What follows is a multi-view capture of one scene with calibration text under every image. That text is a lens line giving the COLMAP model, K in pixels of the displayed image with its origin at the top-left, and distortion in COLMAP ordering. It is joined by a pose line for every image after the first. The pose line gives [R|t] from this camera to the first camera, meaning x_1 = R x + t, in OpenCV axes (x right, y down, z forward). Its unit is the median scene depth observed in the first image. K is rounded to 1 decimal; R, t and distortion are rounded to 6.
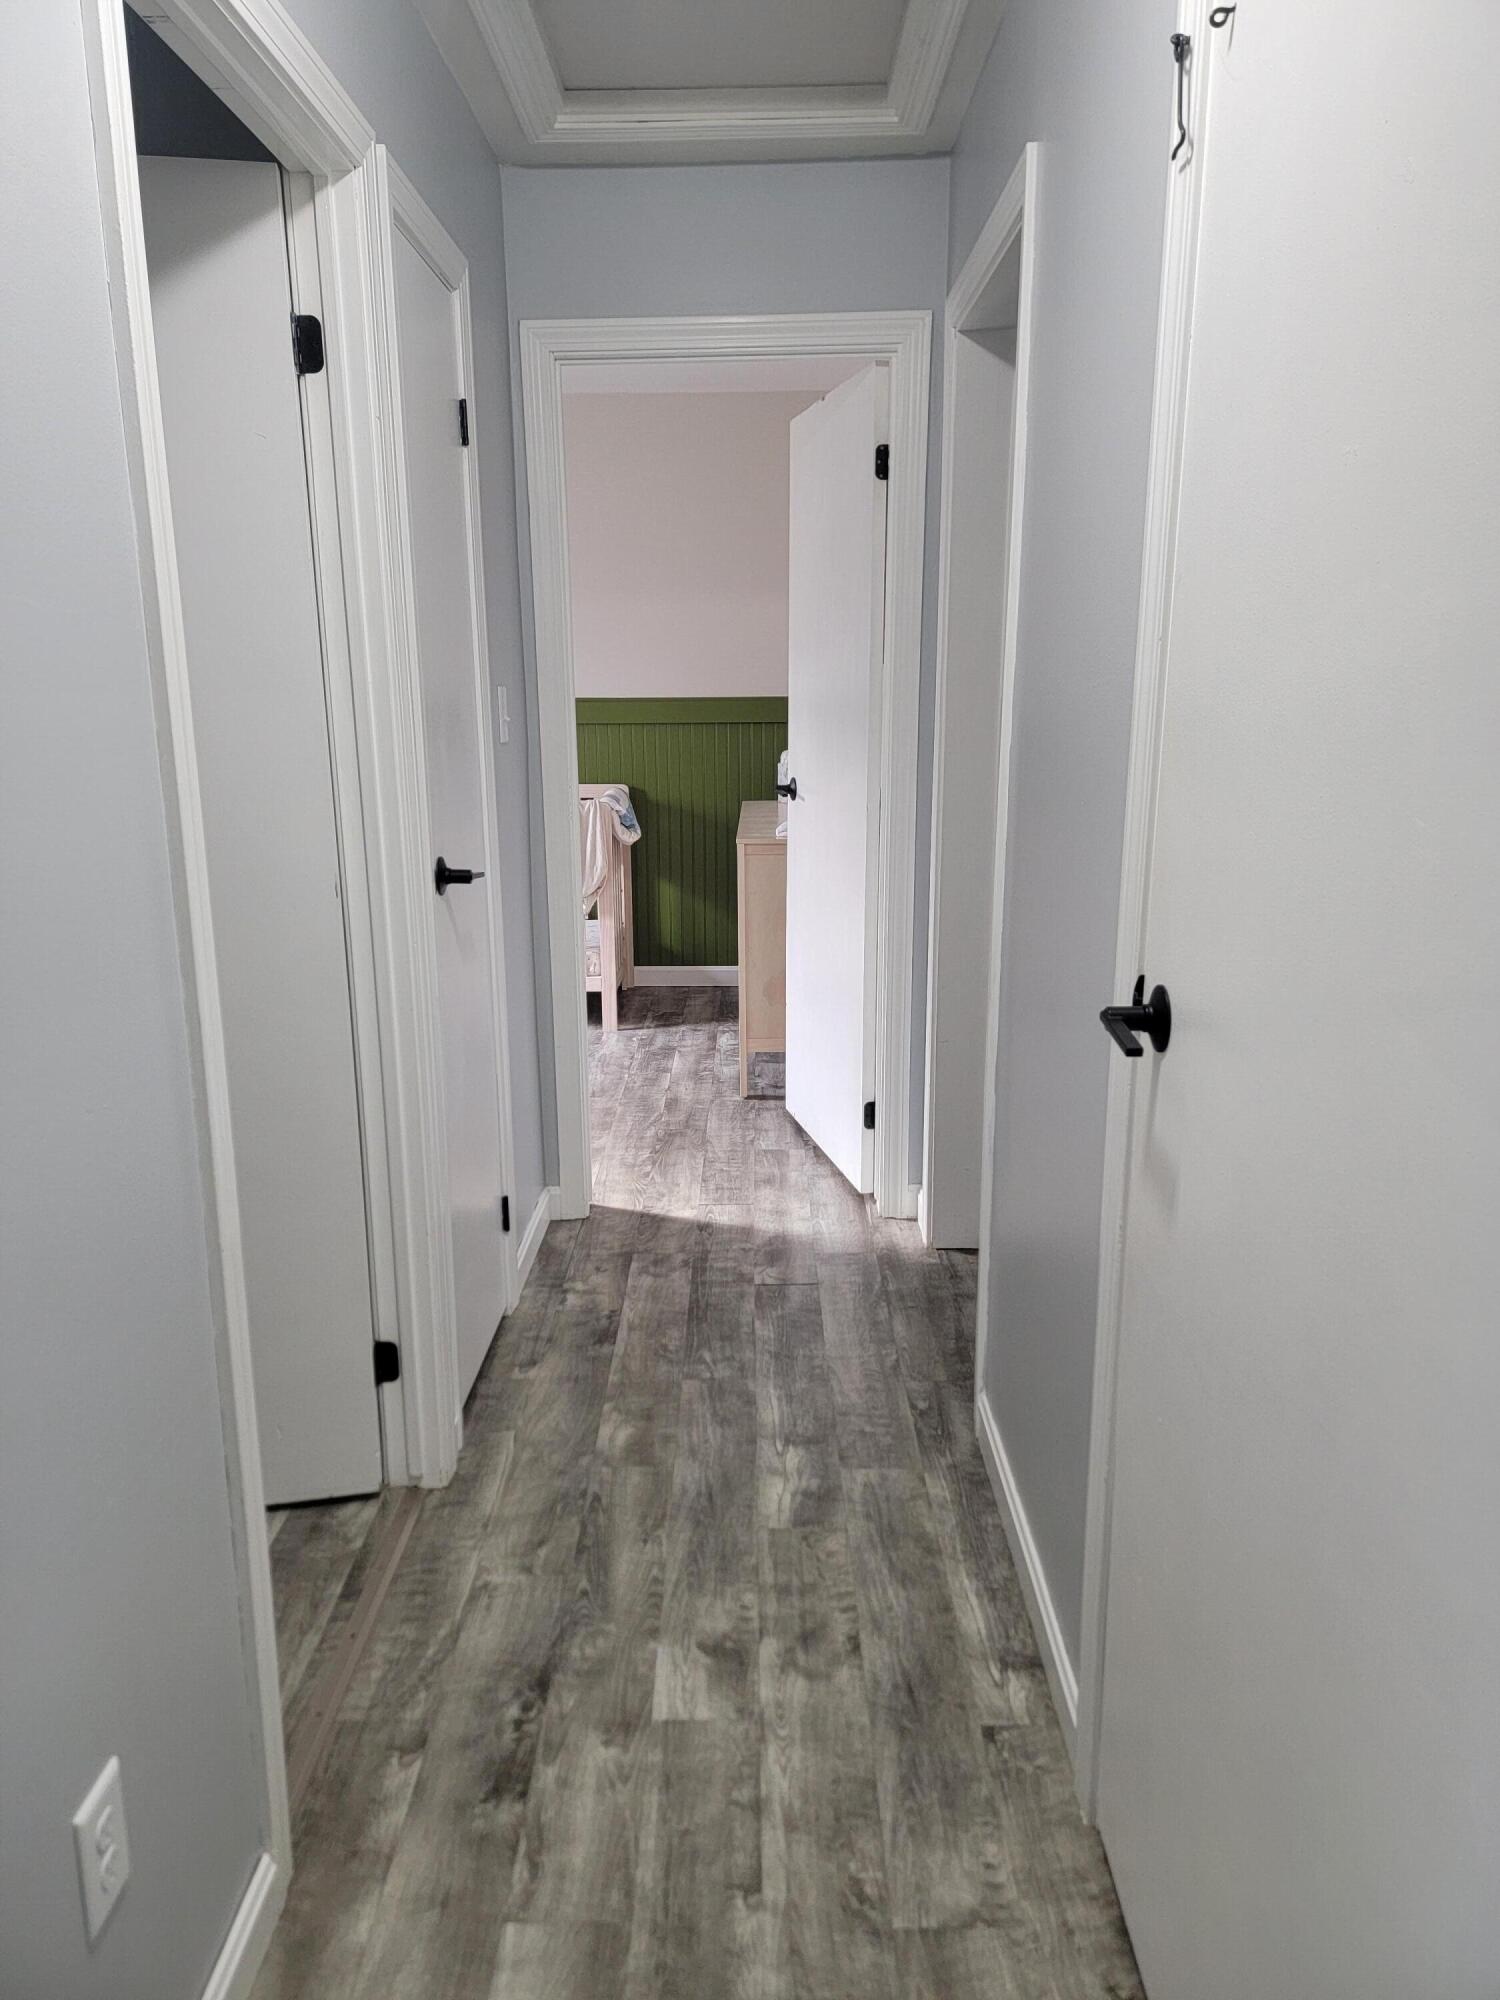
lens RADIAL K [[1388.3, 0, 746.8], [0, 1388.3, 1000.0], [0, 0, 1]] dist [0.074747, -0.055288]
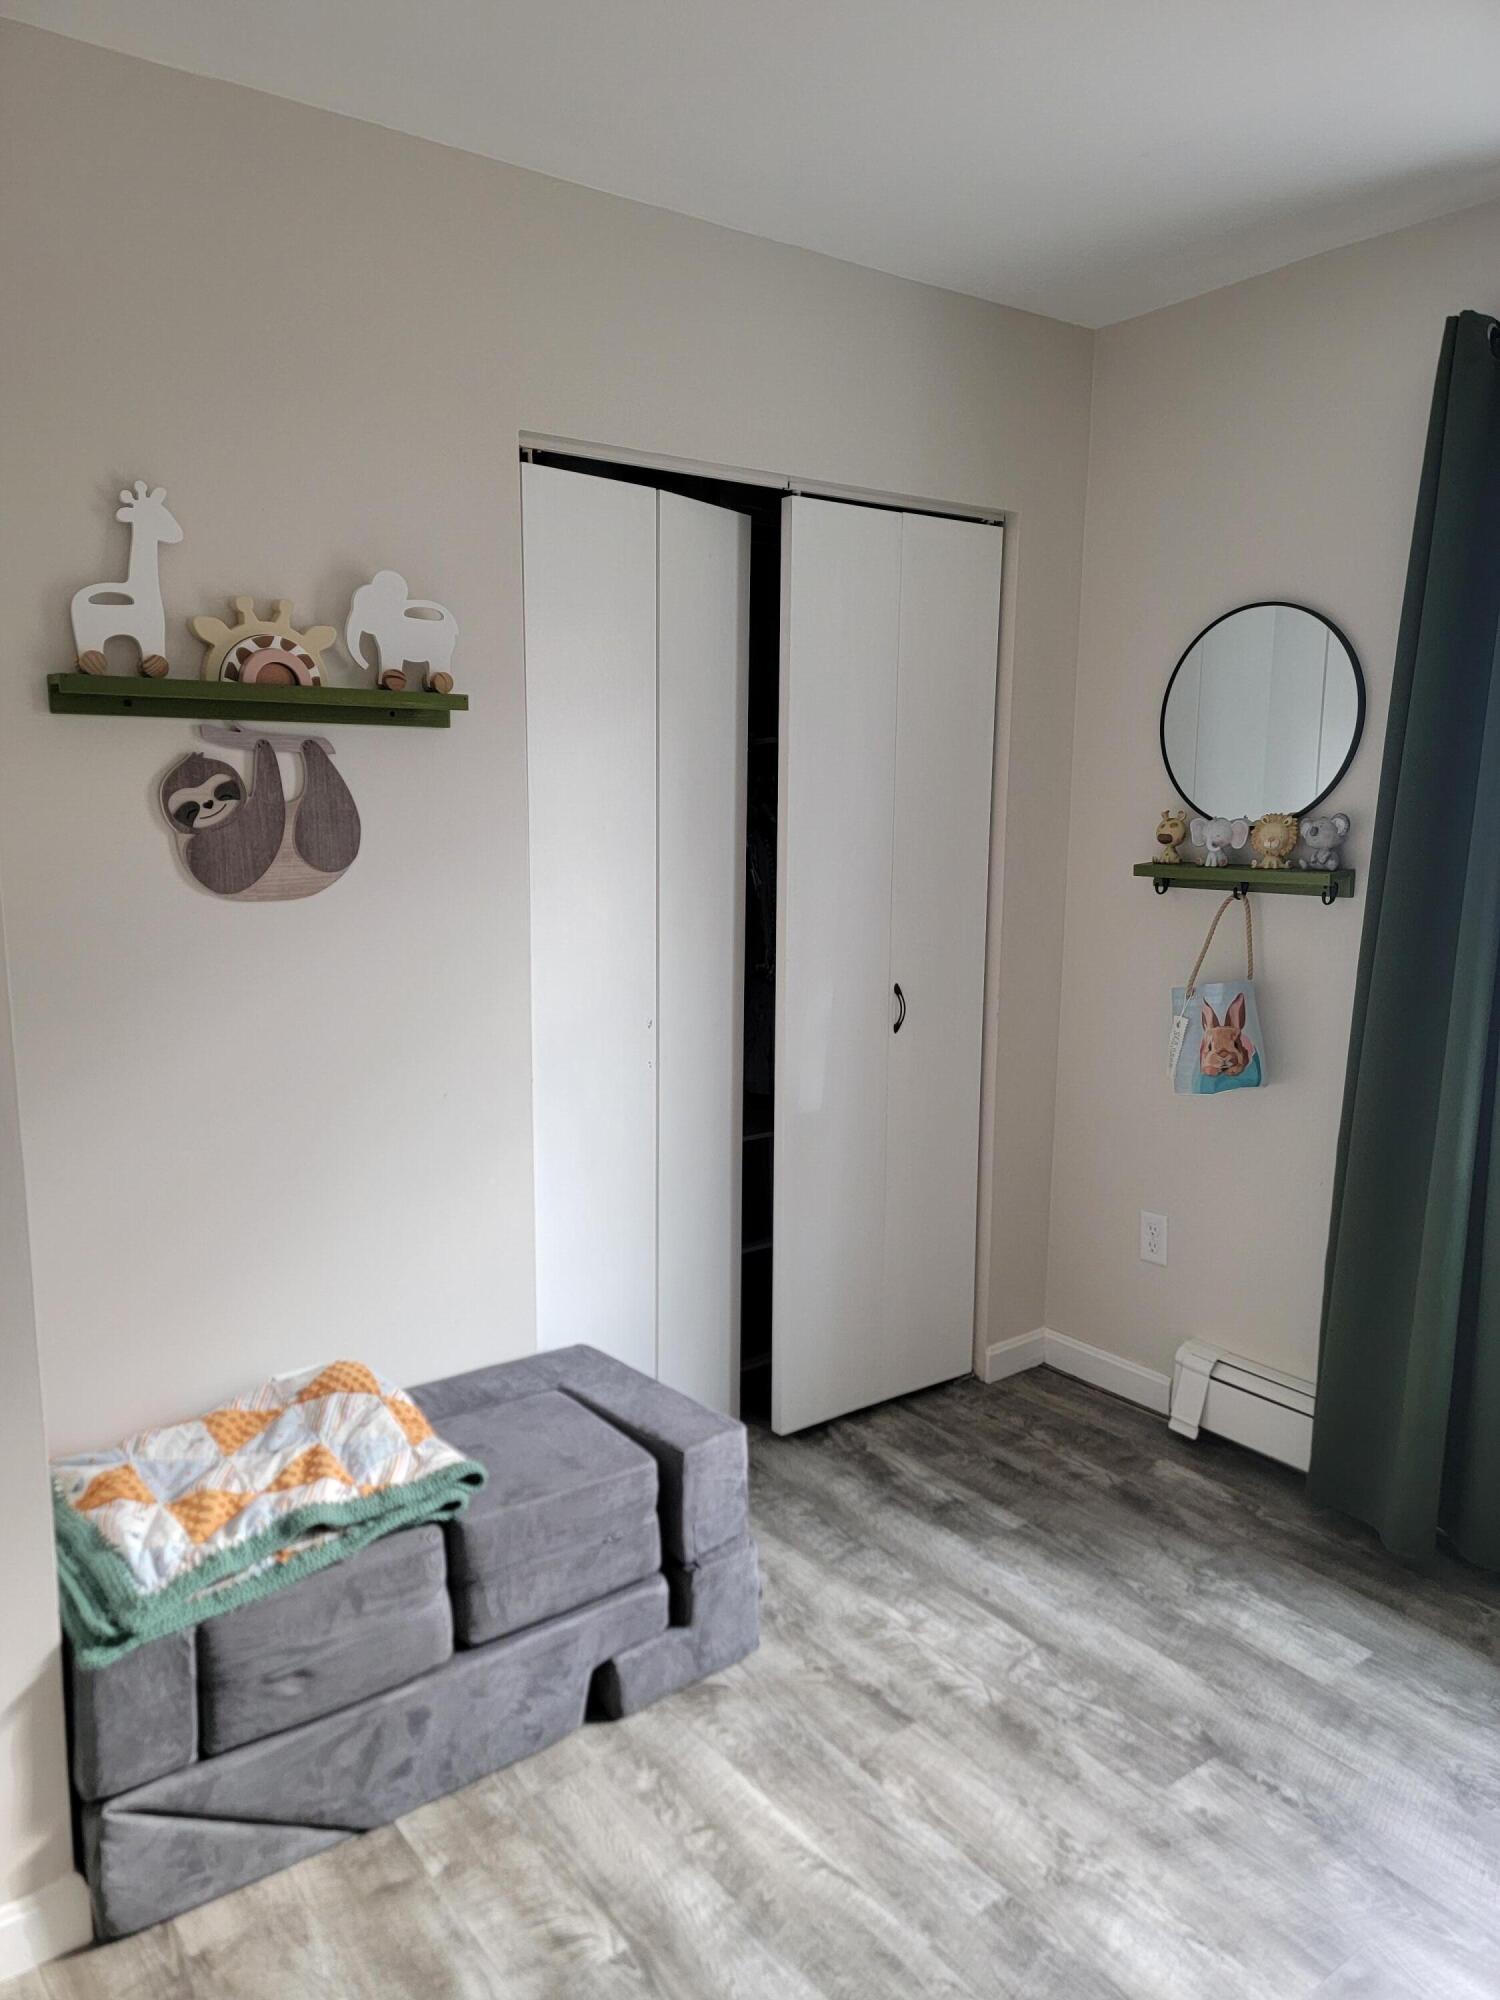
lens RADIAL K [[1388.3, 0, 750.5], [0, 1388.3, 1003.7], [0, 0, 1]] dist [0.074747, -0.055288]
pose [[-0.792943, 0.089903, -0.602627, 0.789324], [-0.146735, 0.931768, 0.332081, -0.400983], [0.591363, 0.351748, -0.725646, 1.558028]]
